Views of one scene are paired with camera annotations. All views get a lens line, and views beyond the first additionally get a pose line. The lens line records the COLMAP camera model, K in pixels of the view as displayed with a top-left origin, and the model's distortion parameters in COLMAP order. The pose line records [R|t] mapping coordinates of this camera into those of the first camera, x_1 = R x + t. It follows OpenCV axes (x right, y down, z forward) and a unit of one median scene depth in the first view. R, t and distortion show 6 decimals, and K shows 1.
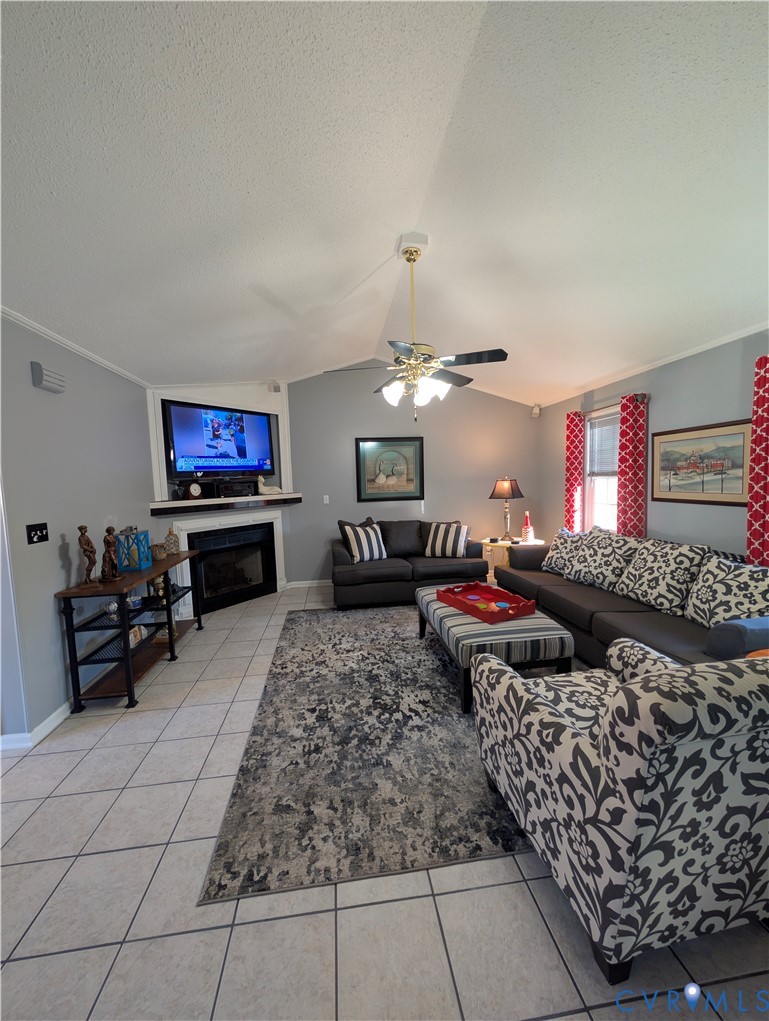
lens RADIAL K [[386.1, 0, 379.9], [0, 386.1, 509.4], [0, 0, 1]] dist [0.002563, 0.000213]
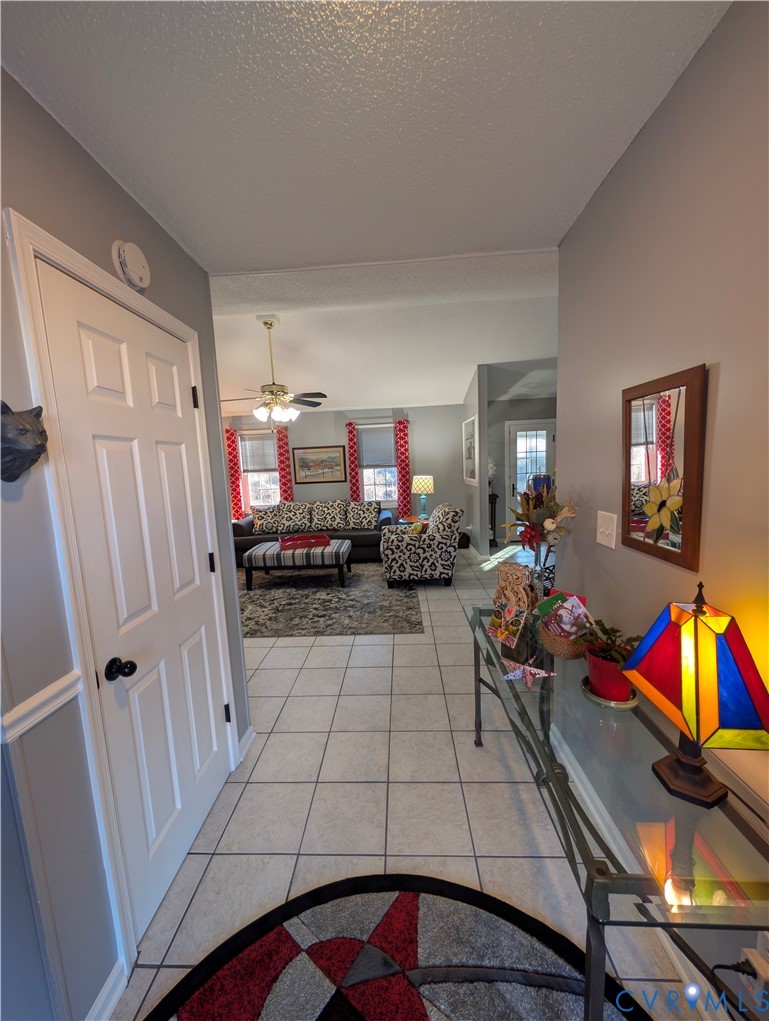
lens RADIAL K [[386.1, 0, 381.2], [0, 386.1, 507.3], [0, 0, 1]] dist [0.002563, 0.000213]
pose [[0.171420, -0.093340, 0.980766, -1.284640], [0.116230, 0.990466, 0.073948, -0.001690], [-0.978318, 0.101318, 0.180634, 0.326516]]
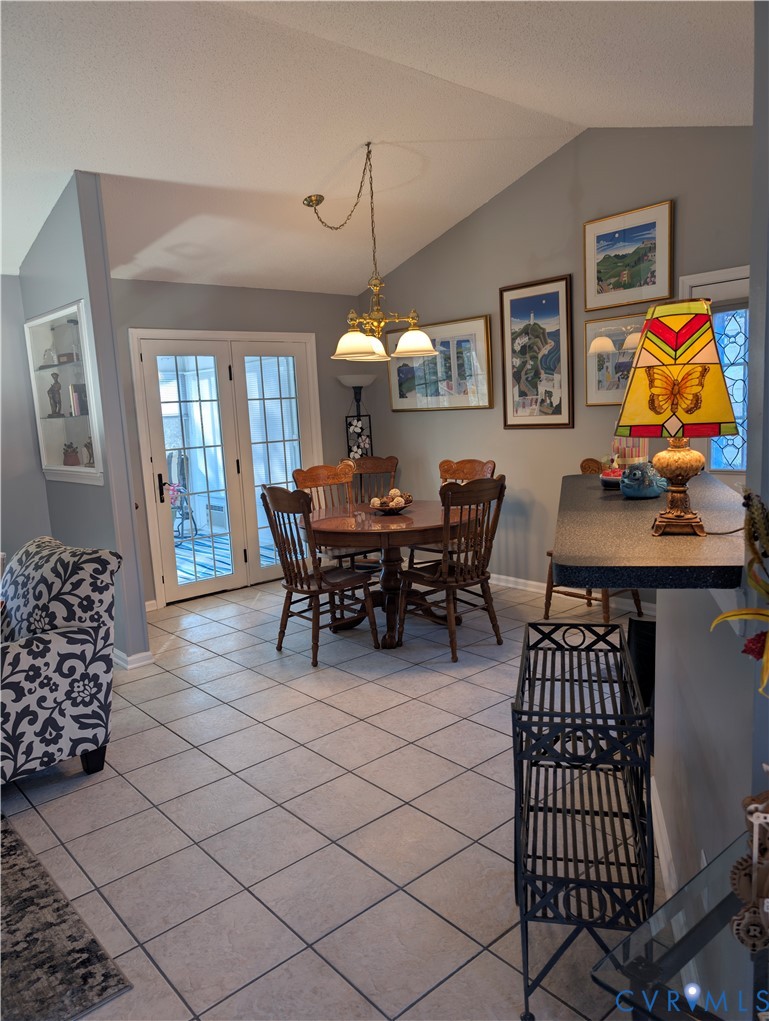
lens RADIAL K [[729.5, 0, 376.7], [0, 729.5, 517.6], [0, 0, 1]] dist [0.021810, -0.018018]
pose [[-0.552151, -0.070462, 0.830762, -0.817031], [0.132436, 0.976359, 0.170833, -0.018790], [-0.823159, 0.204348, -0.529766, 0.521002]]
